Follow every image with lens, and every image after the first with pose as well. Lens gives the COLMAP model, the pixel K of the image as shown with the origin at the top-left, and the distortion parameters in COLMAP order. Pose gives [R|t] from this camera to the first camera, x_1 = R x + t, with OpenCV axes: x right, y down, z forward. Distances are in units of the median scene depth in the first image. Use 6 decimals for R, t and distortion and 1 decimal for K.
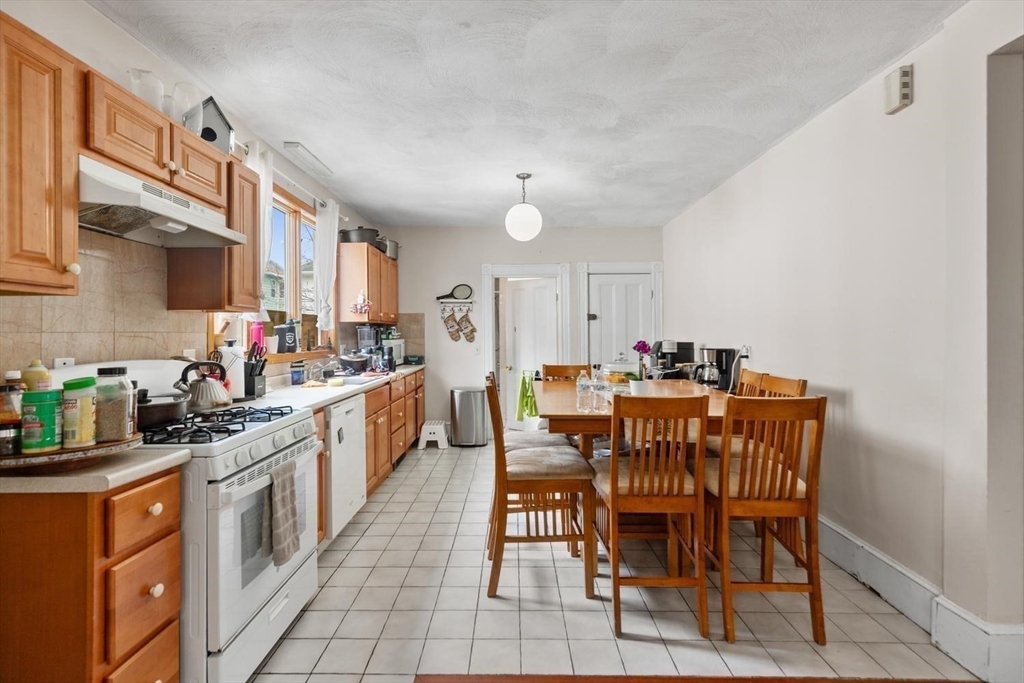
lens RADIAL K [[463.9, 0, 509.4], [0, 463.9, 334.5], [0, 0, 1]] dist [-0.000555, -0.000010]
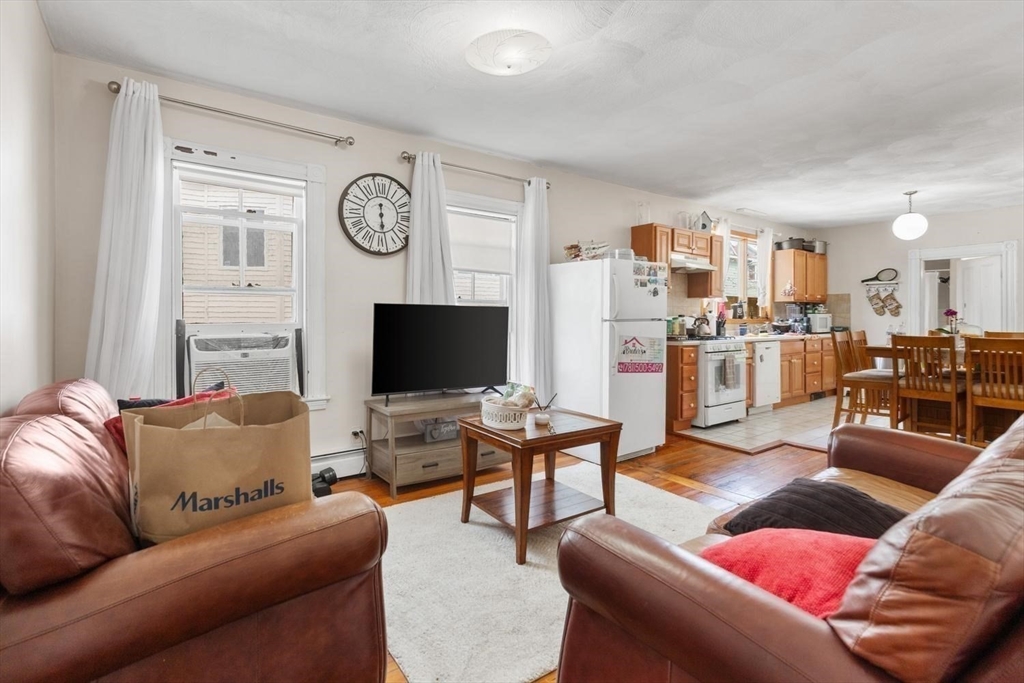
lens RADIAL K [[462.9, 0, 509.7], [0, 462.9, 320.2], [0, 0, 1]] dist [0.002628, 0.000533]
pose [[0.592338, 0.011485, -0.805608, 0.501351], [-0.005248, 0.999932, 0.010396, 0.032816], [0.805672, -0.001930, 0.592358, -0.883661]]
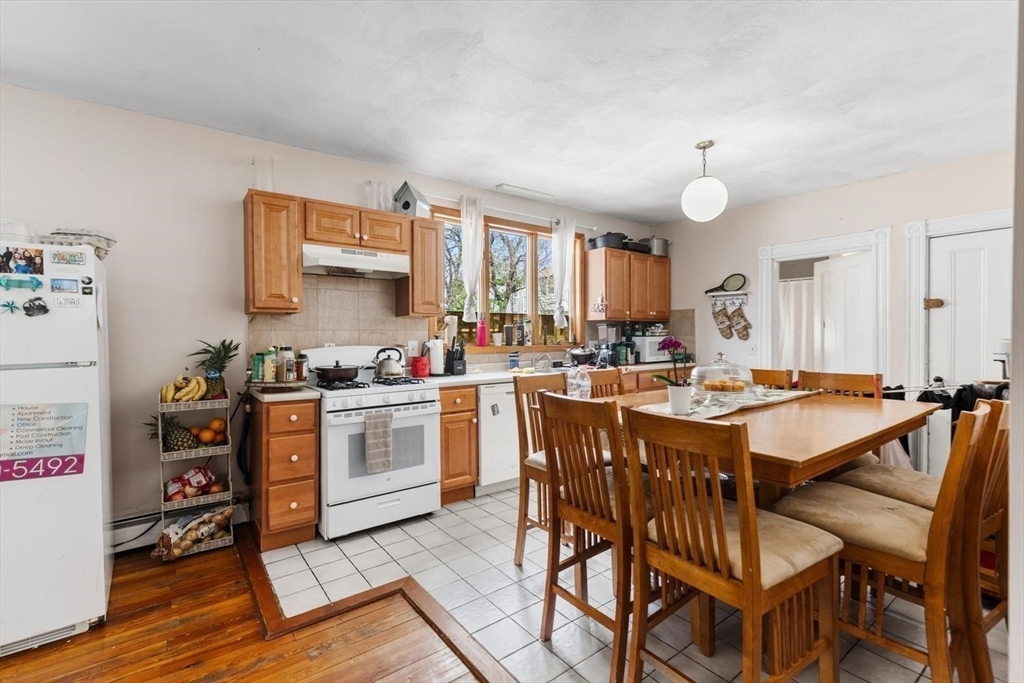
lens RADIAL K [[449.7, 0, 493.9], [0, 449.7, 341.9], [0, 0, 1]] dist [0.001509, 0.000266]
pose [[0.600871, 0.015331, -0.799199, 0.528457], [0.001632, 0.999790, 0.020406, 0.003486], [0.799344, -0.013566, 0.600720, 0.210460]]
